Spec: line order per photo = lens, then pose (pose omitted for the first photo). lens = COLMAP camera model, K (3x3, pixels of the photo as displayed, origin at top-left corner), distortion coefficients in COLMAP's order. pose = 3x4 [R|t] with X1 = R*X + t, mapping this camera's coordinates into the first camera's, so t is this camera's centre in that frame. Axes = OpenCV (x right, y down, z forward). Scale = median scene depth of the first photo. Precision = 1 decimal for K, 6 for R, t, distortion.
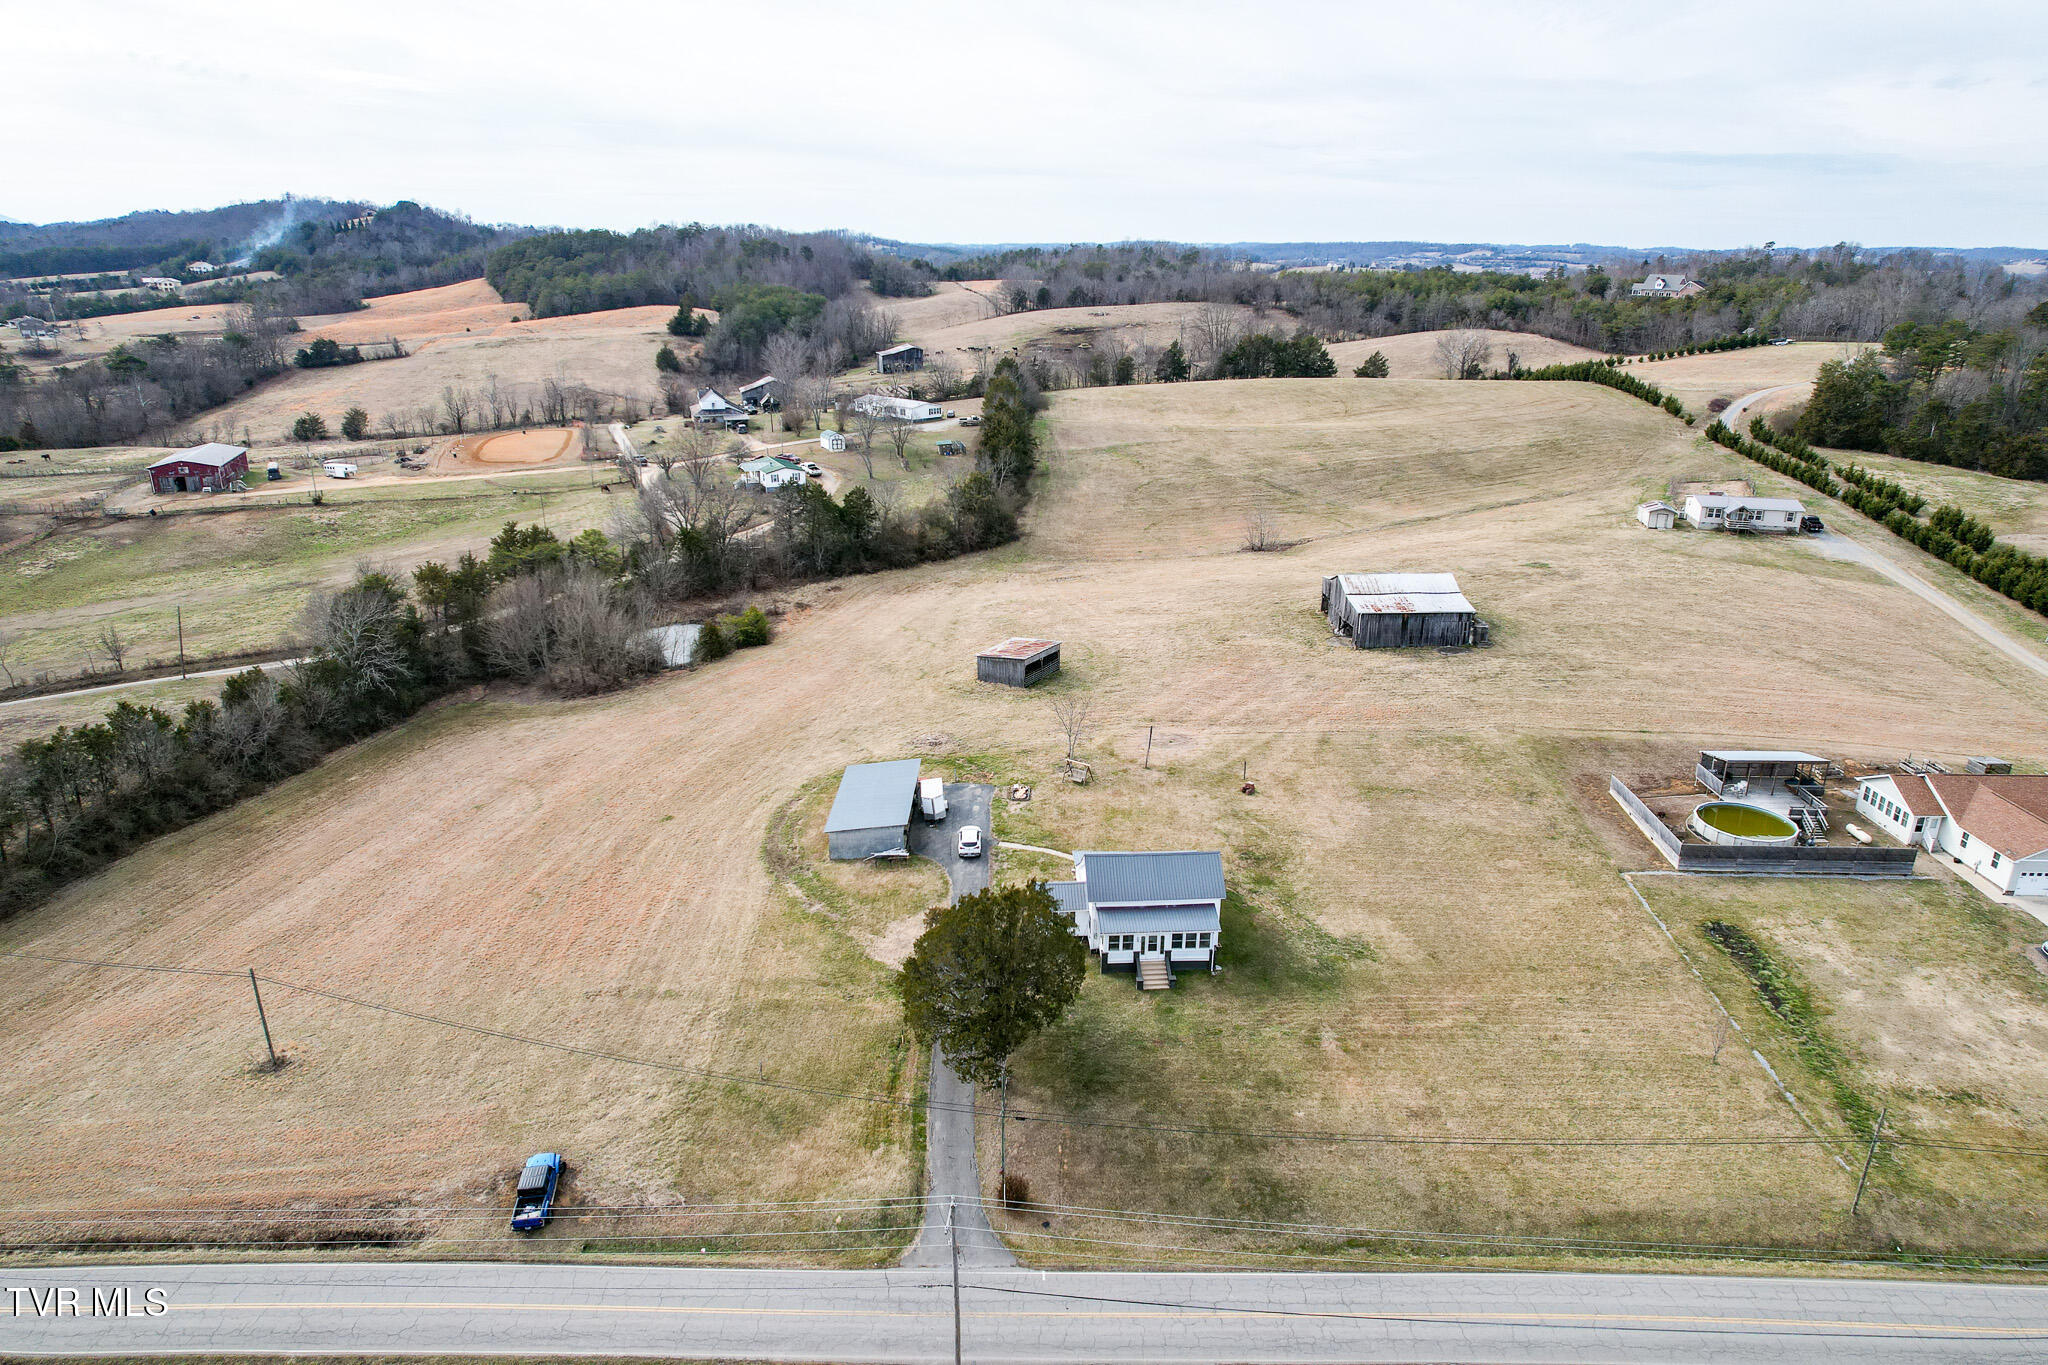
lens RADIAL K [[1308.7, 0, 1030.3], [0, 1308.7, 693.2], [0, 0, 1]] dist [-0.077376, 0.069423]
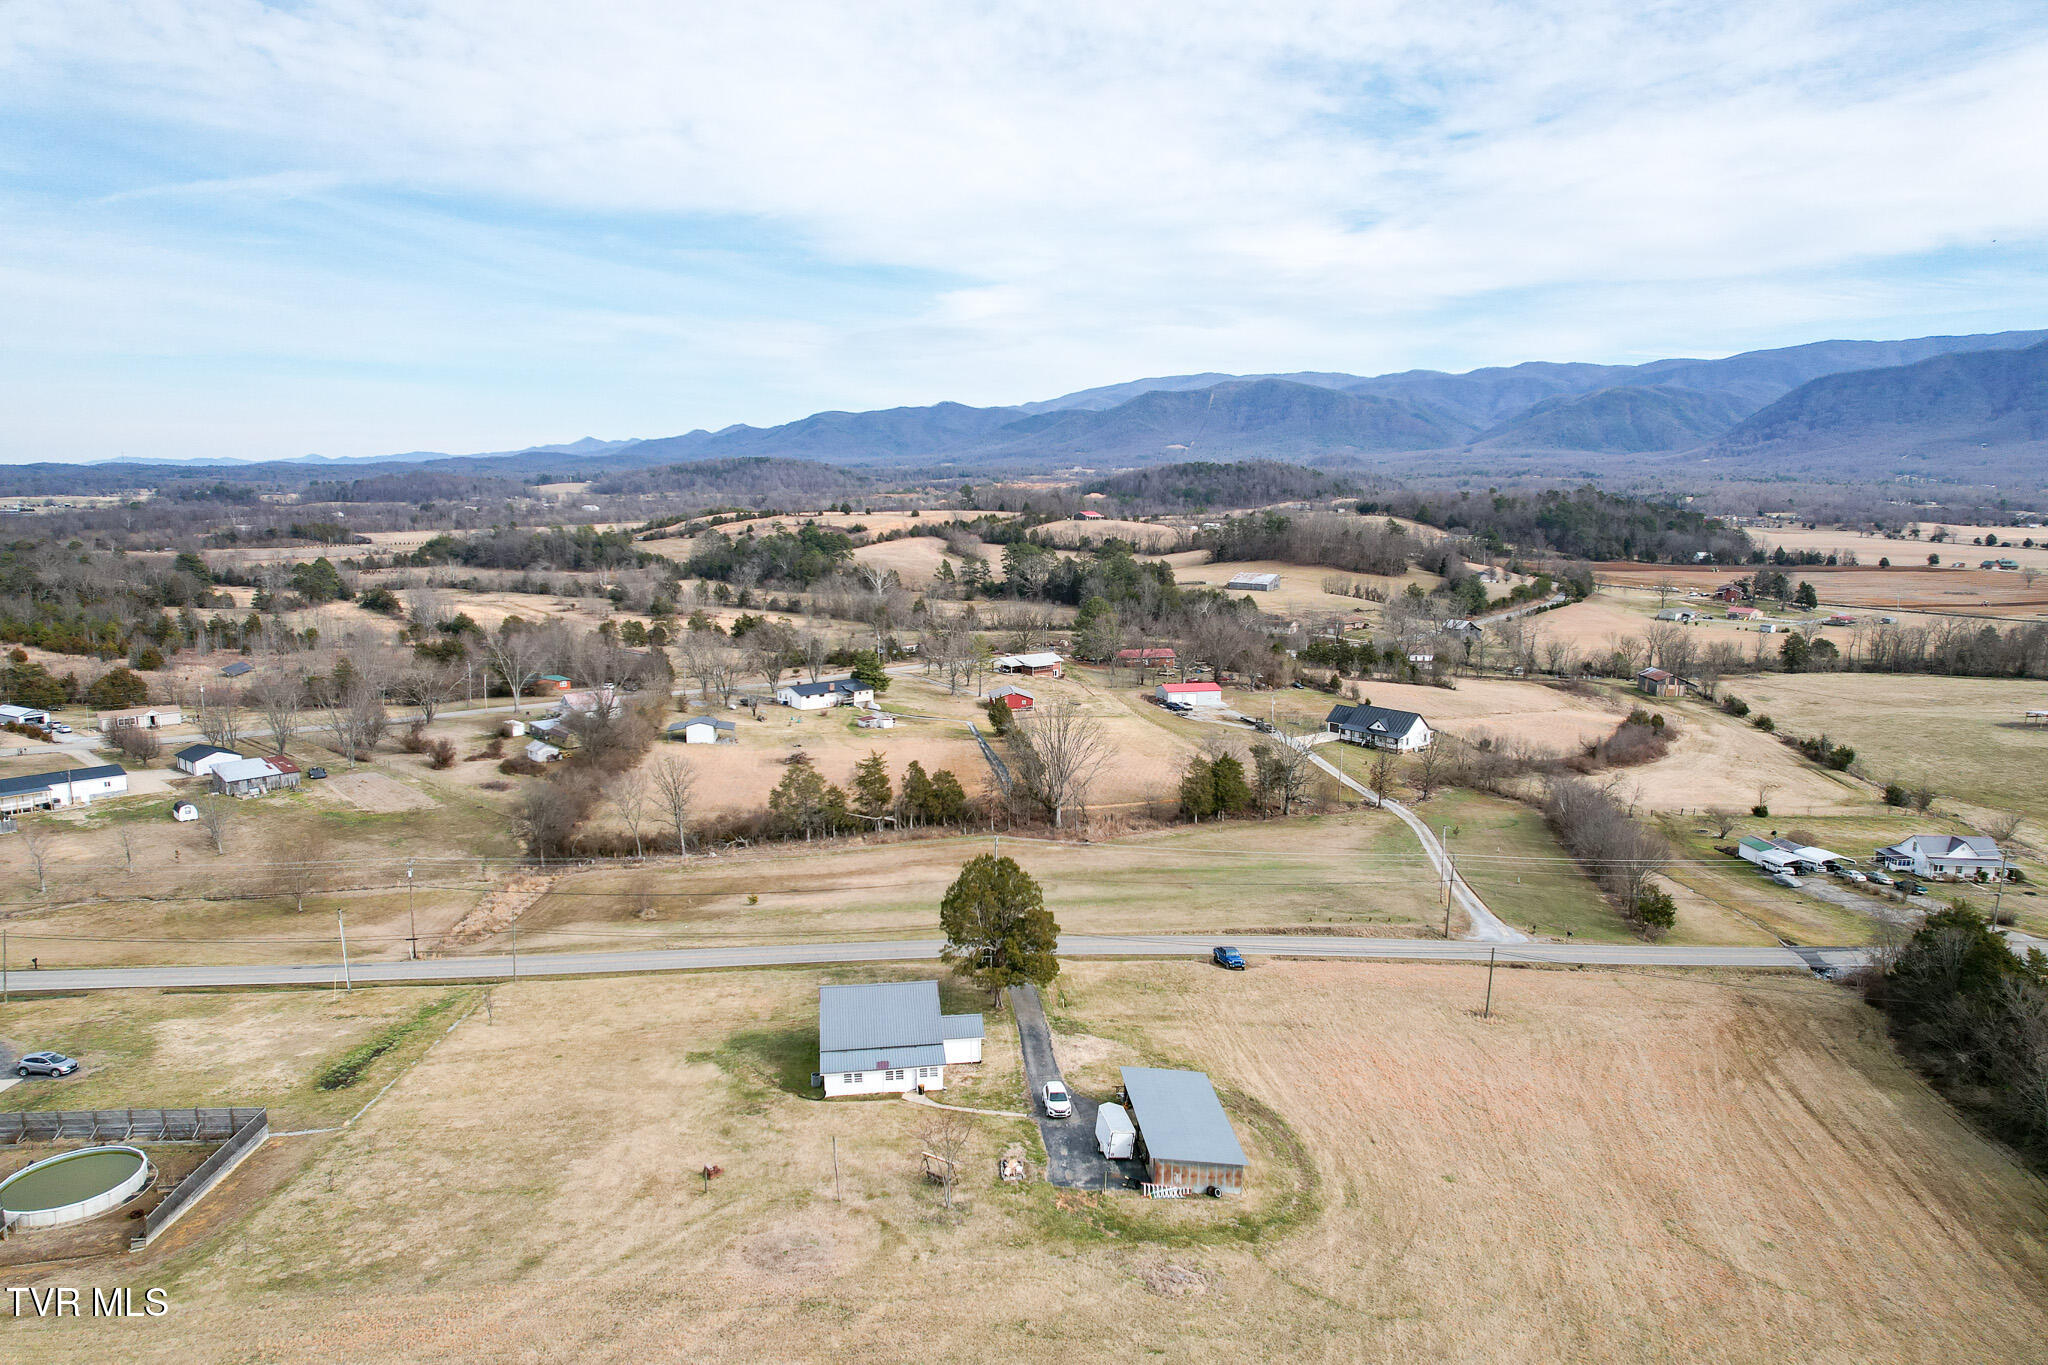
lens RADIAL K [[1306.0, 0, 1027.0], [0, 1306.0, 693.6], [0, 0, 1]] dist [-0.081496, 0.076823]
pose [[-0.996267, -0.004774, -0.086190, 0.053083], [-0.045665, 0.876469, 0.479288, -0.555952], [0.073255, 0.481435, -0.873415, 1.590566]]
